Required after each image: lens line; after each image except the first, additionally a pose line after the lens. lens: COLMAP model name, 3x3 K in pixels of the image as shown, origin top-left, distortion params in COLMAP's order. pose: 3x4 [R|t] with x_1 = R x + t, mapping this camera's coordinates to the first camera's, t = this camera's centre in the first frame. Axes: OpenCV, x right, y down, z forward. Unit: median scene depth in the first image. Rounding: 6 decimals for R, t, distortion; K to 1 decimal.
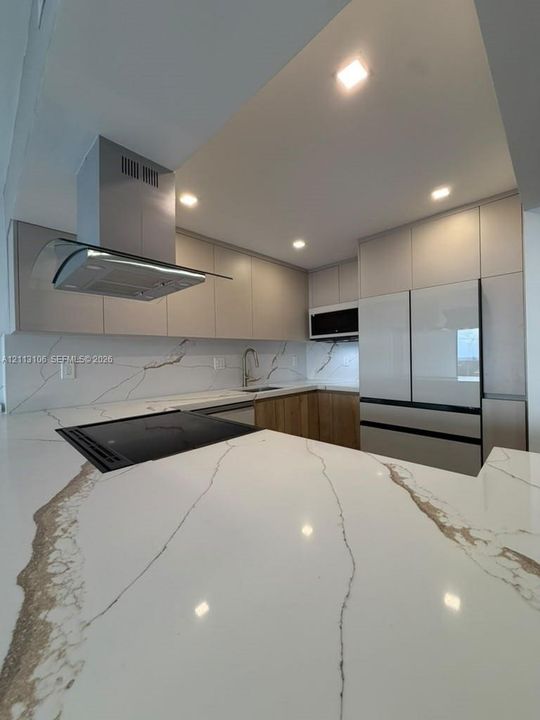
lens RADIAL K [[286.4, 0, 270.4], [0, 286.4, 357.0], [0, 0, 1]] dist [0.000348, -0.000012]
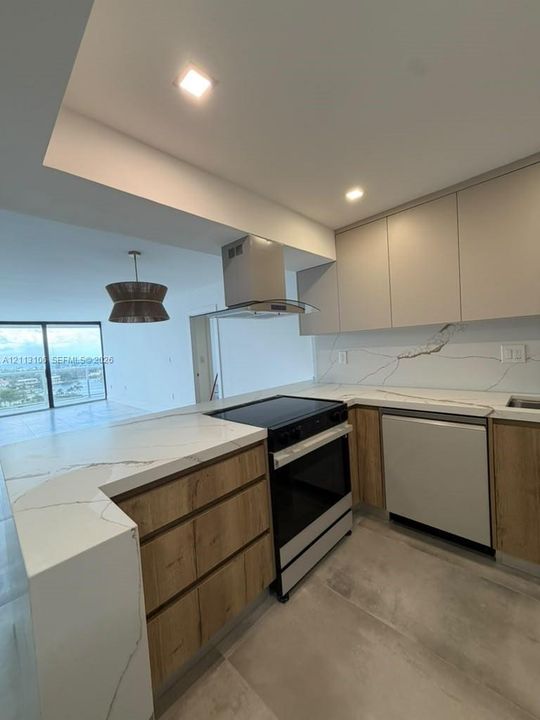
lens RADIAL K [[286.4, 0, 270.4], [0, 286.4, 357.0], [0, 0, 1]] dist [0.000348, -0.000012]
pose [[0.012889, 0.061010, -0.998054, 0.517926], [0.062269, 0.996151, 0.061698, -0.049762], [0.997976, -0.062943, 0.009041, 0.472604]]
